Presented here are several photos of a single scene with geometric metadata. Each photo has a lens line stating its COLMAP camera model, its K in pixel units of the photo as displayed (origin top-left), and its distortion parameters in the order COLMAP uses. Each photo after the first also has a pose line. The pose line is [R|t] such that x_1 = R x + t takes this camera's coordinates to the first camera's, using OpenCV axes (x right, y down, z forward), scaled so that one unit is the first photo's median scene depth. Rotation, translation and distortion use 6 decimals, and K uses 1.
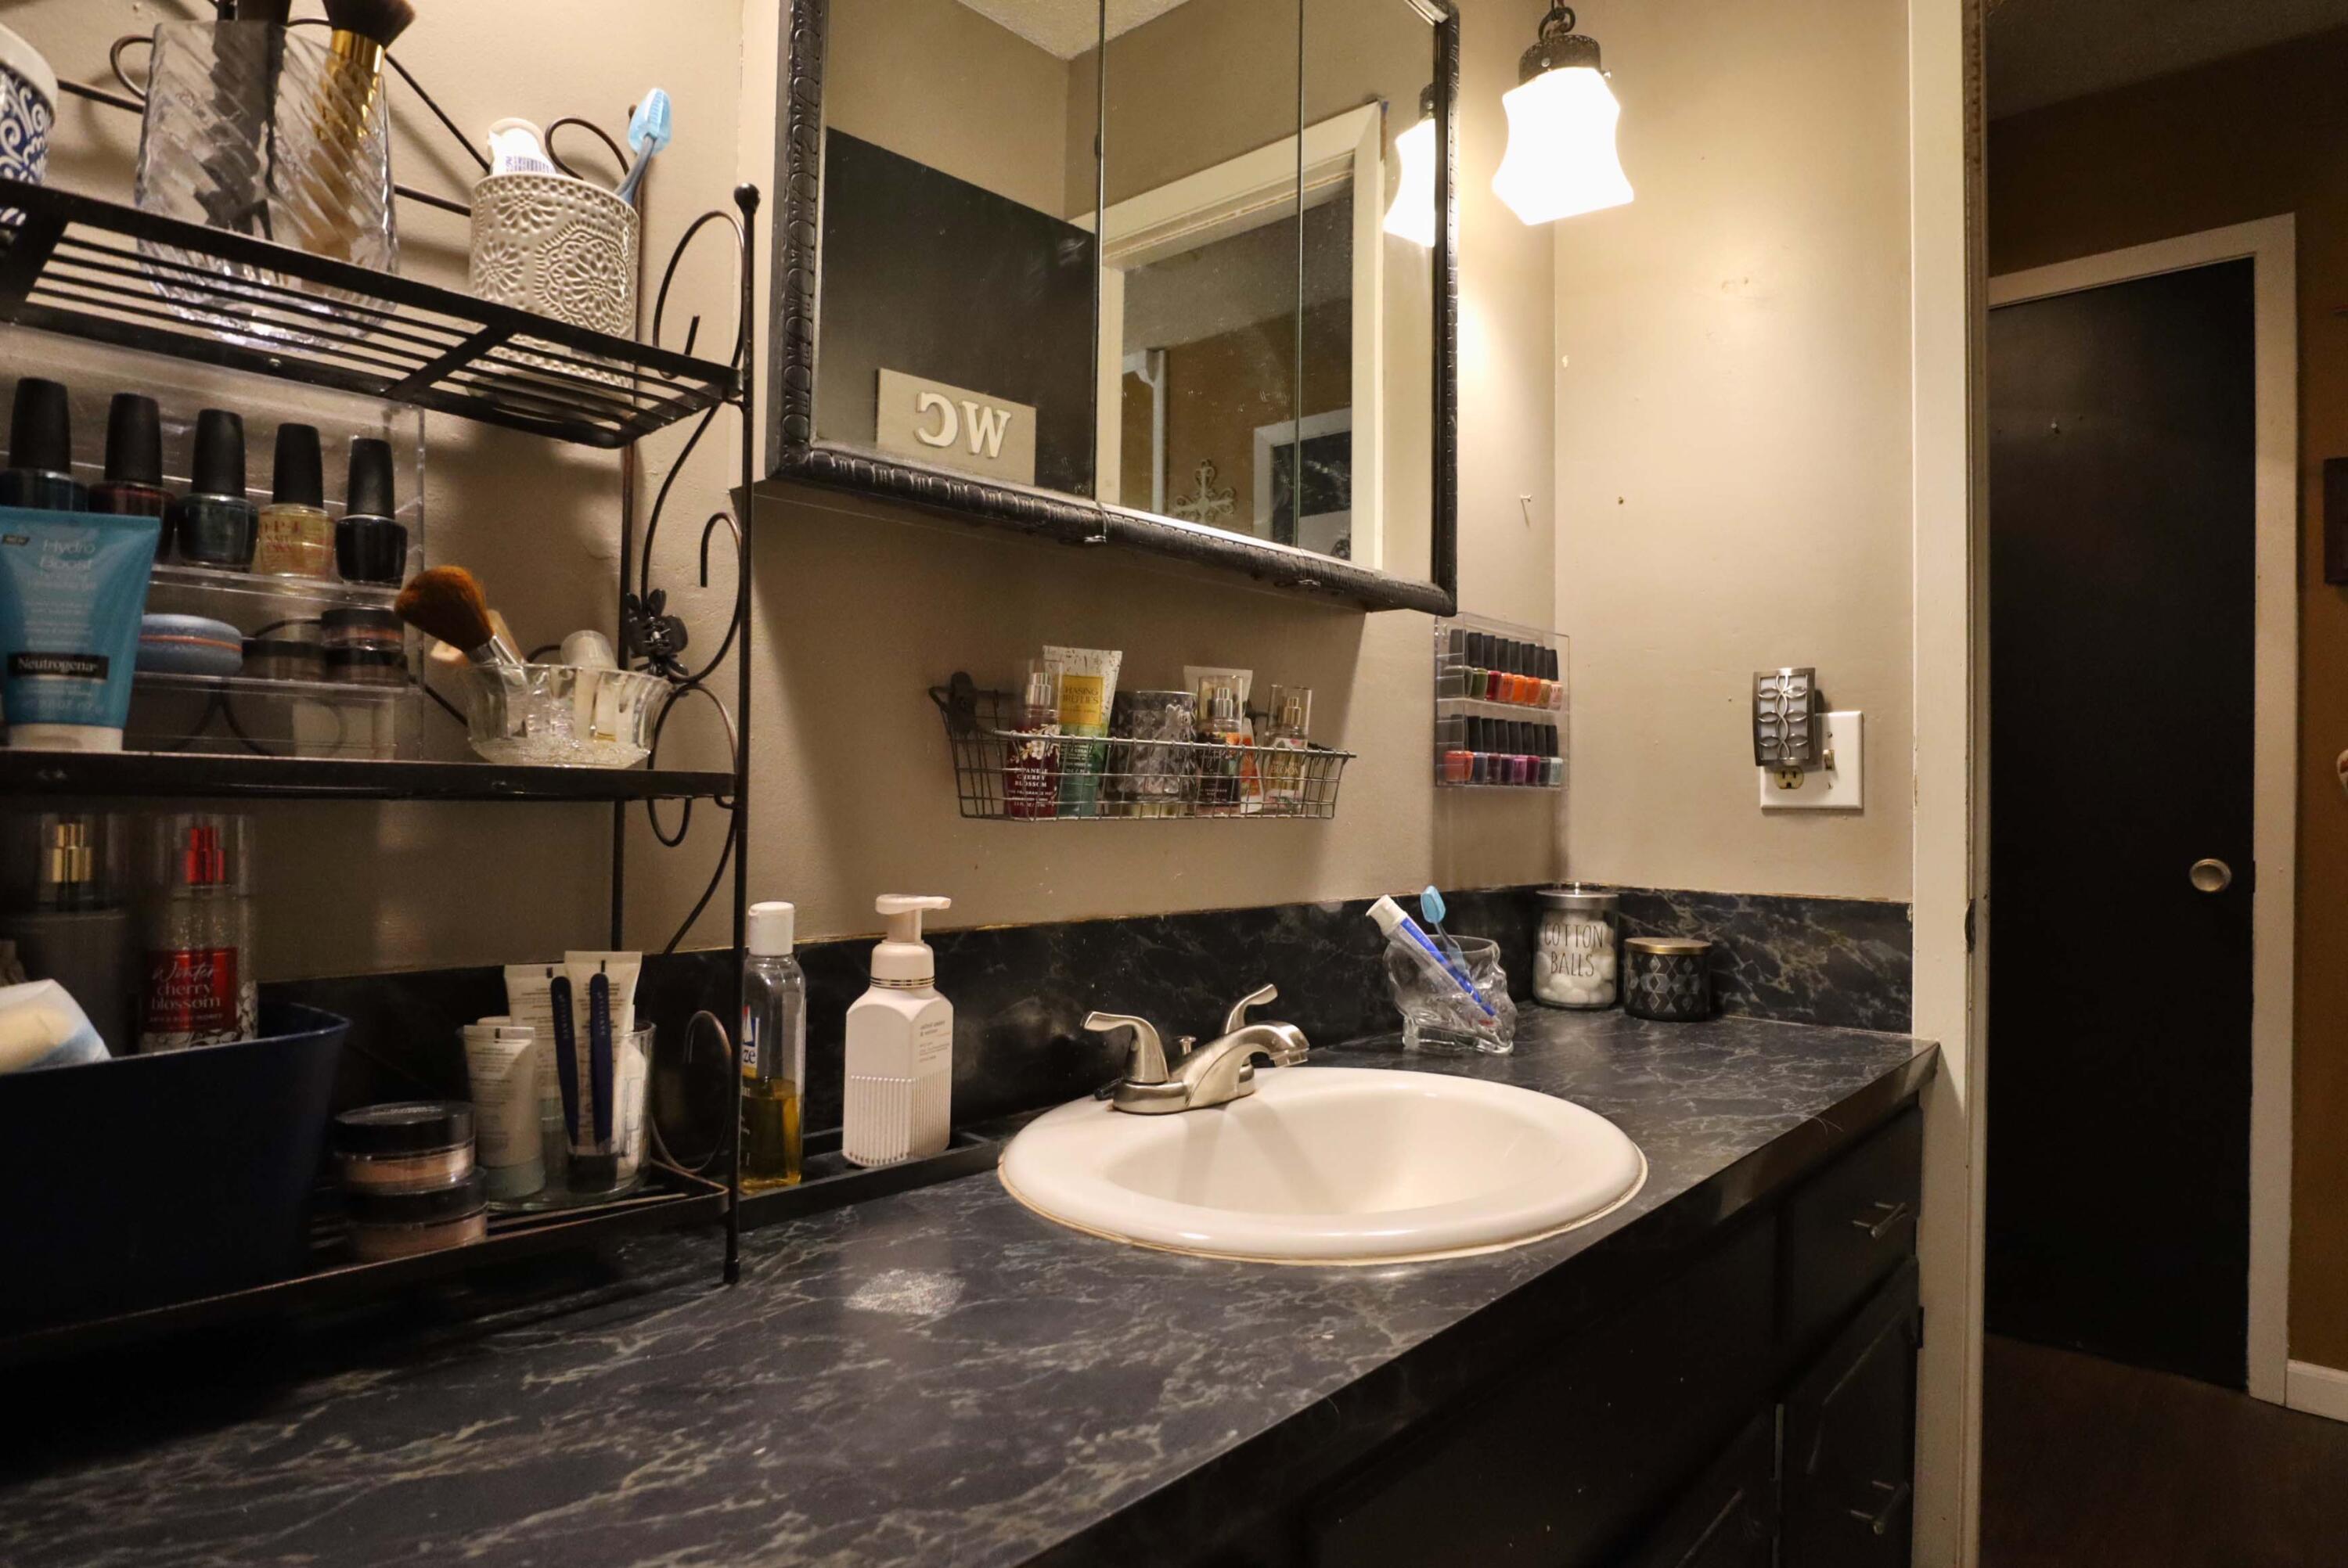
lens RADIAL K [[1298.6, 0, 1197.0], [0, 1298.6, 780.6], [0, 0, 1]] dist [-0.037009, 0.011257]
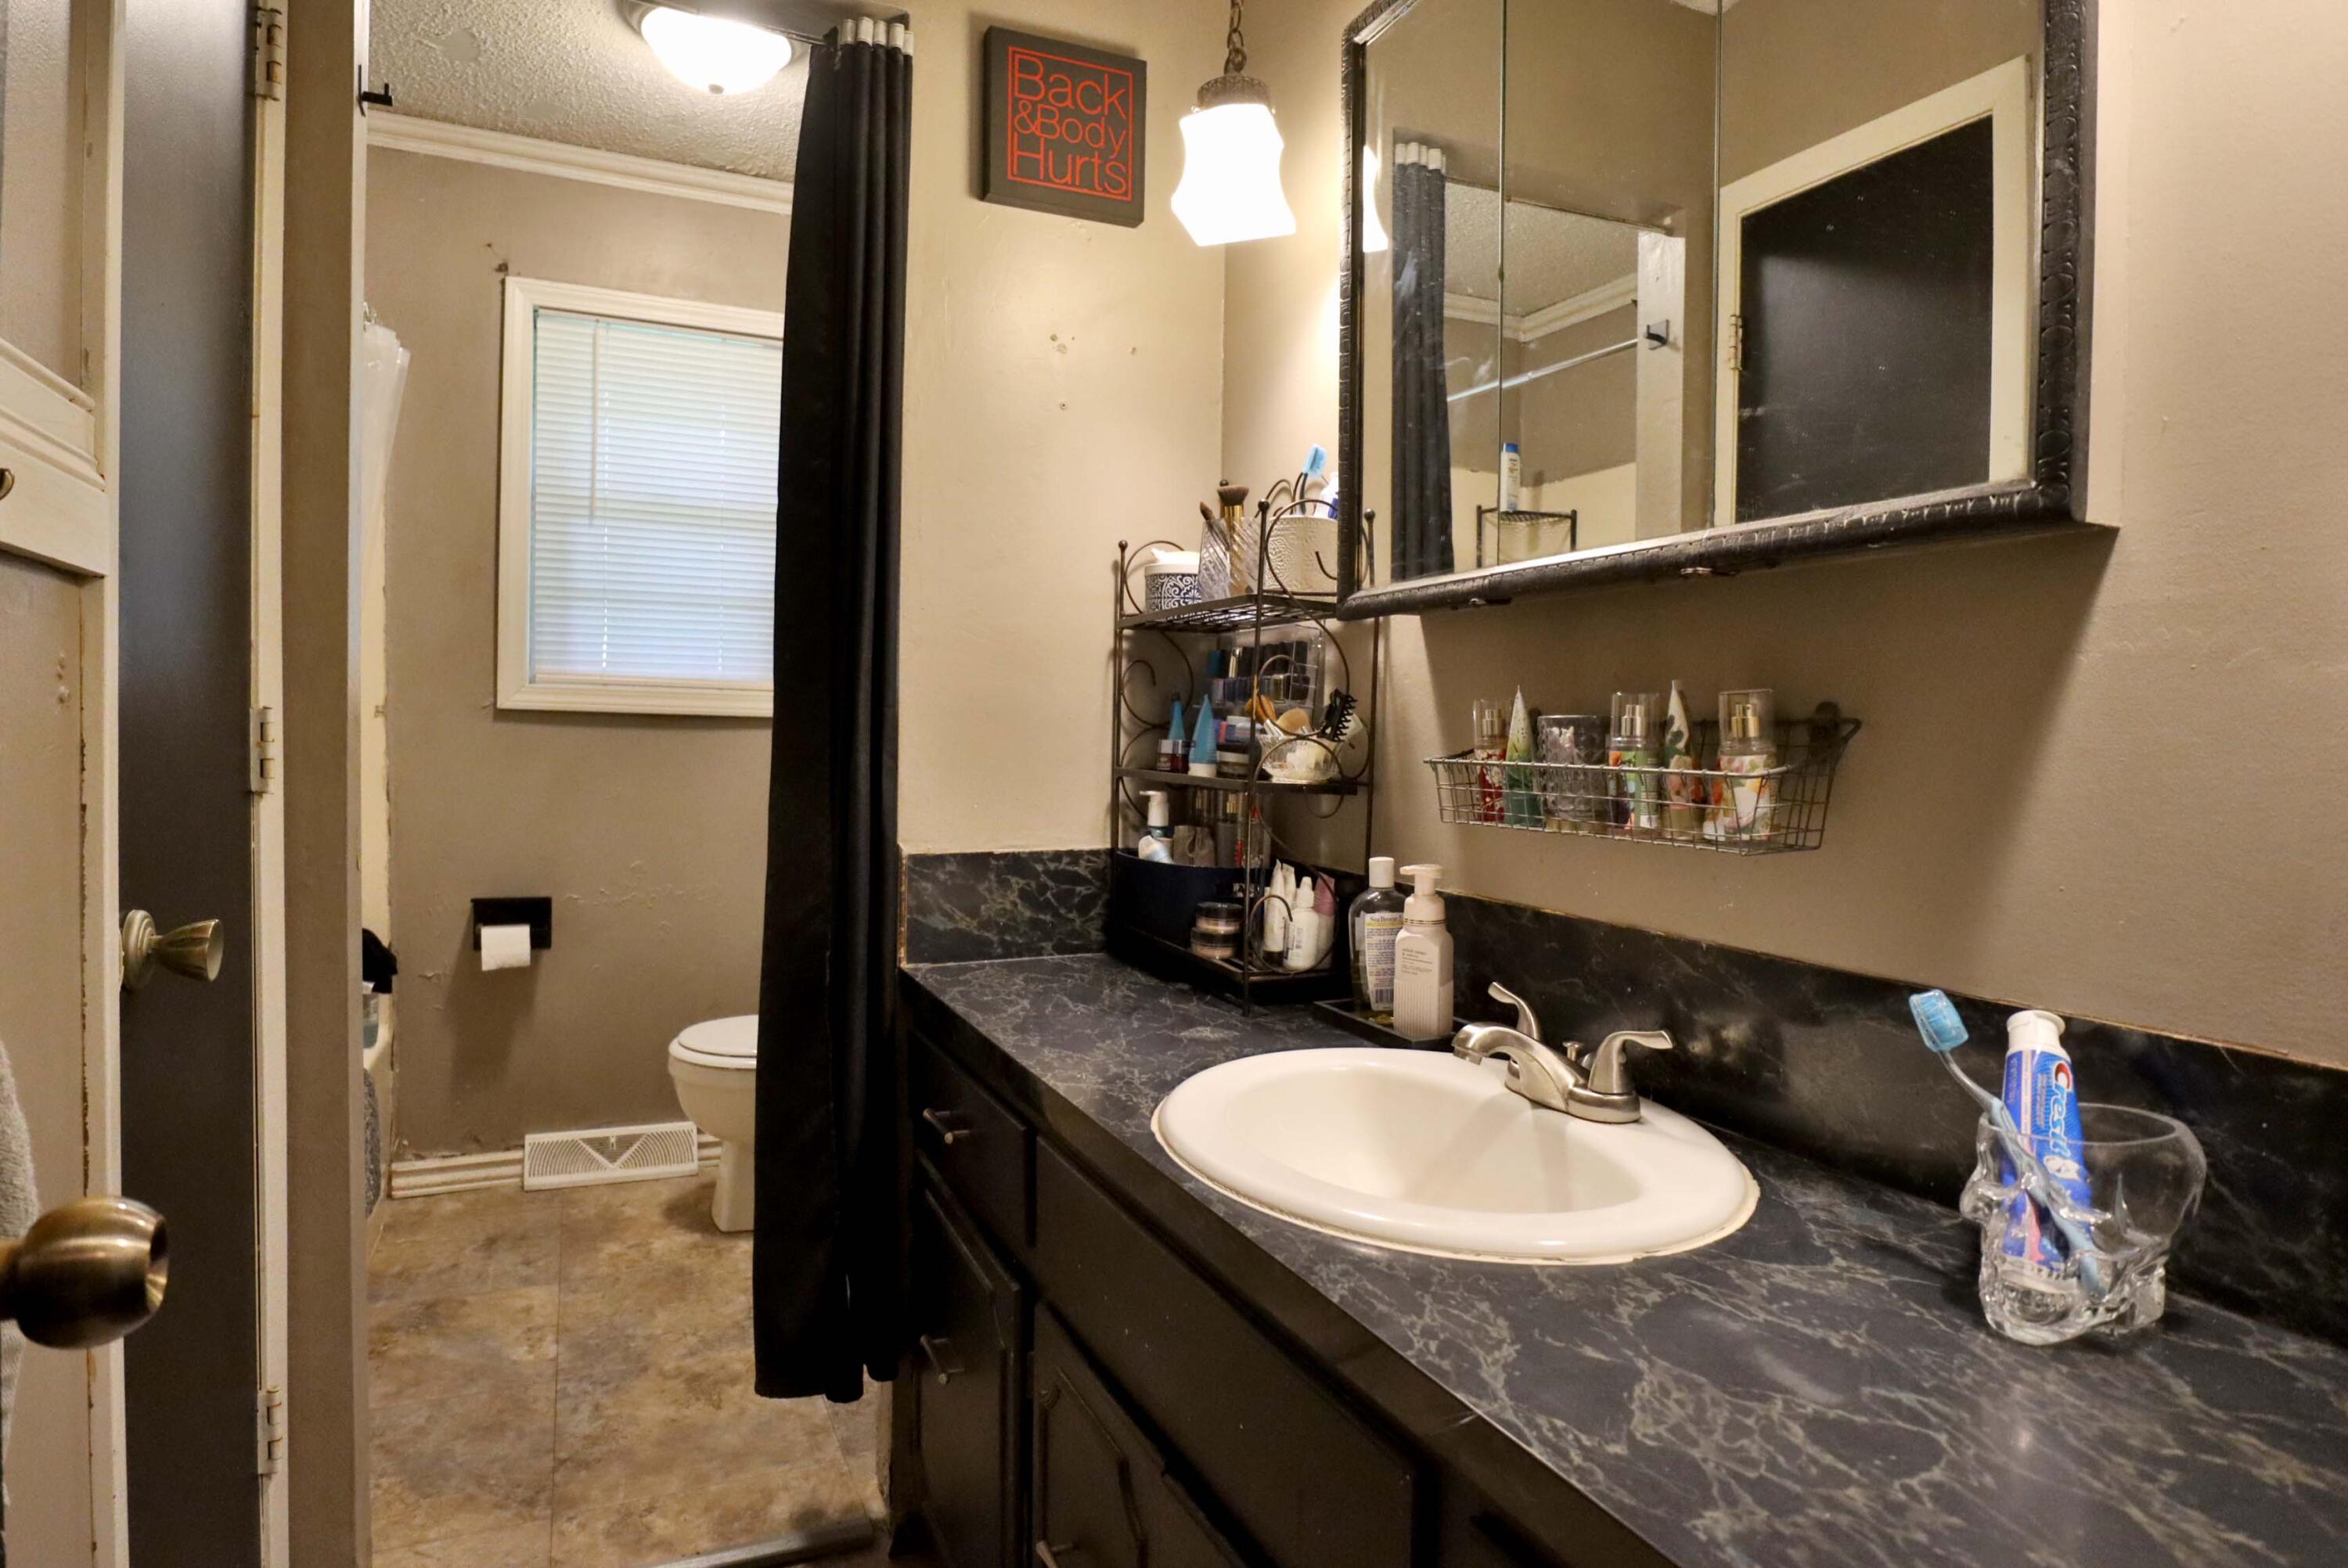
lens RADIAL K [[1323.3, 0, 1177.8], [0, 1323.3, 777.4], [0, 0, 1]] dist [-0.049104, 0.022465]
pose [[-0.374289, -0.022564, -0.927038, 1.128381], [-0.058109, 0.998310, -0.000837, 0.002319], [0.925490, 0.053555, -0.374967, 1.140673]]
